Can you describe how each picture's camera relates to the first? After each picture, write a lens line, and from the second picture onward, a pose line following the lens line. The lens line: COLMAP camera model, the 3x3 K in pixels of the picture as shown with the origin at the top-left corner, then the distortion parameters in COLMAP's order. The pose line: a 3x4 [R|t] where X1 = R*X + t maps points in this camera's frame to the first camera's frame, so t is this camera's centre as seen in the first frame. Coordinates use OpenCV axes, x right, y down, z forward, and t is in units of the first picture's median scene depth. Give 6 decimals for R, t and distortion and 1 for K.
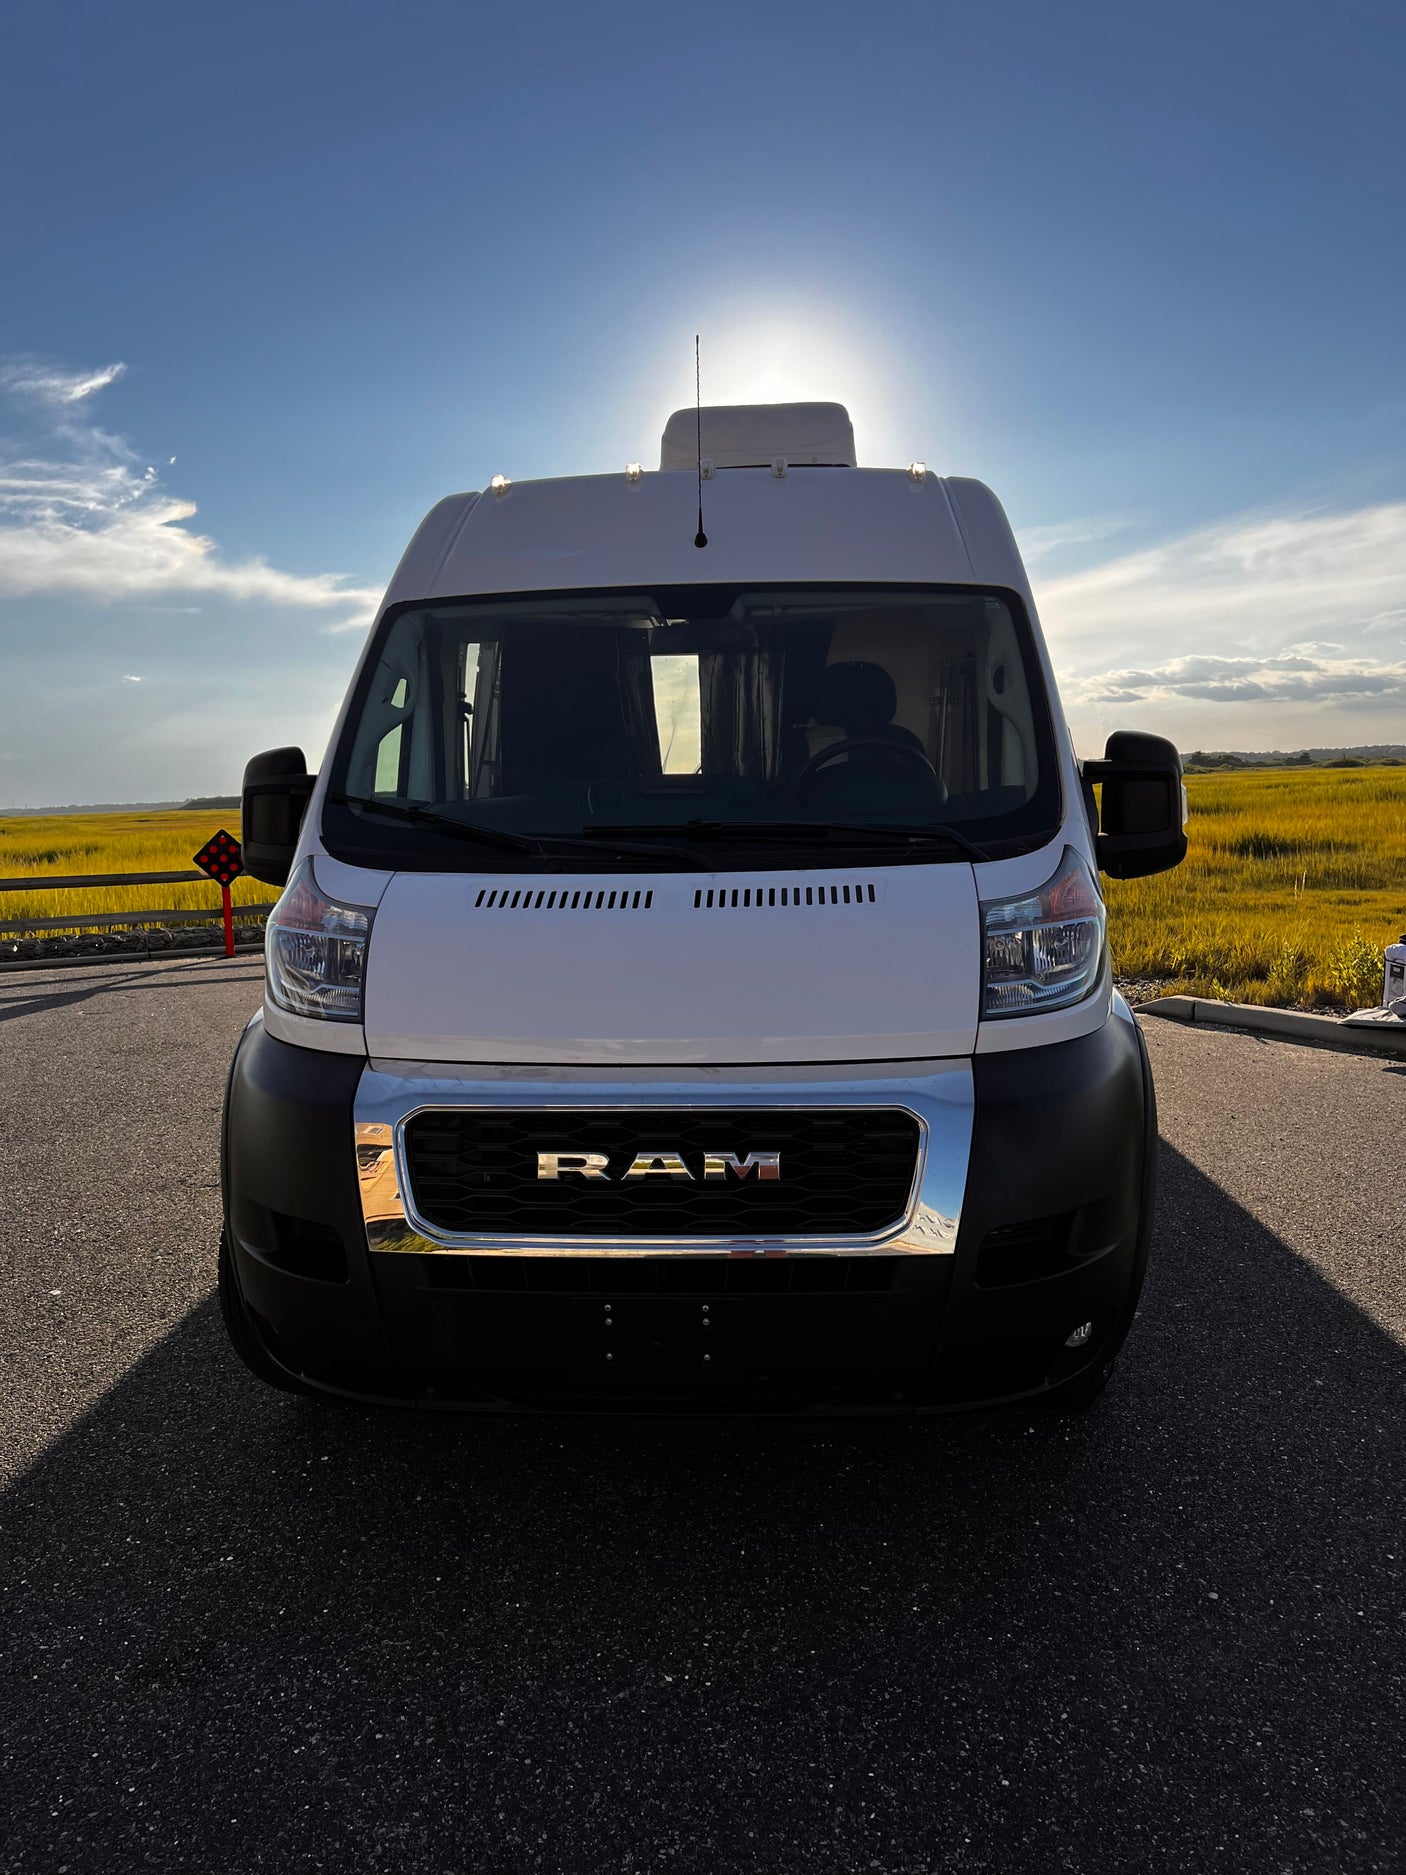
lens RADIAL K [[1422.0, 0, 703.0], [0, 1422.0, 937.5], [0, 0, 1]] dist [0.090699, -0.152028]
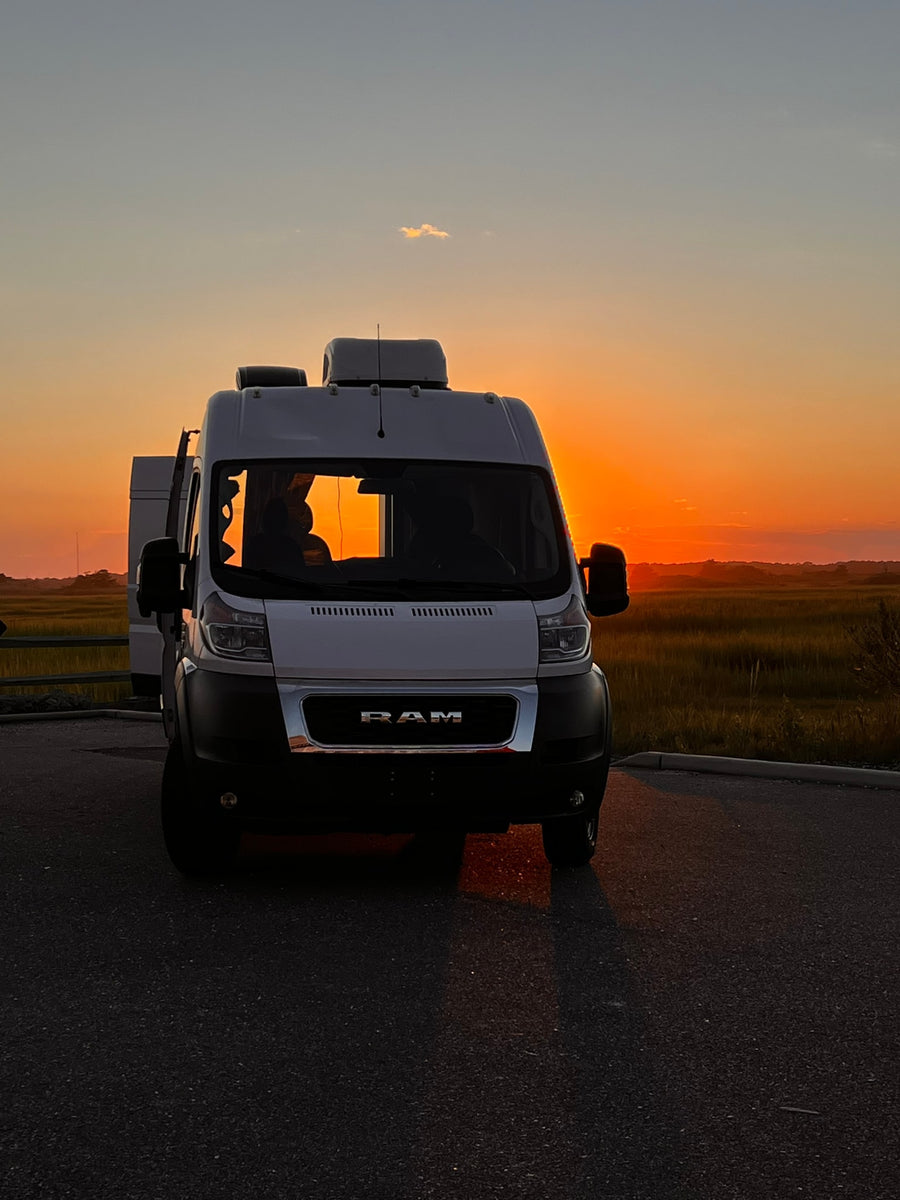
lens RADIAL K [[1253.9, 0, 450.0], [0, 1253.9, 600.0], [0, 0, 1]] dist [0.000606, 0.000398]
pose [[0.986953, 0.021115, 0.159619, -0.273858], [-0.007580, 0.996358, -0.084931, 0.125538], [-0.160831, 0.082613, 0.983518, -0.985412]]
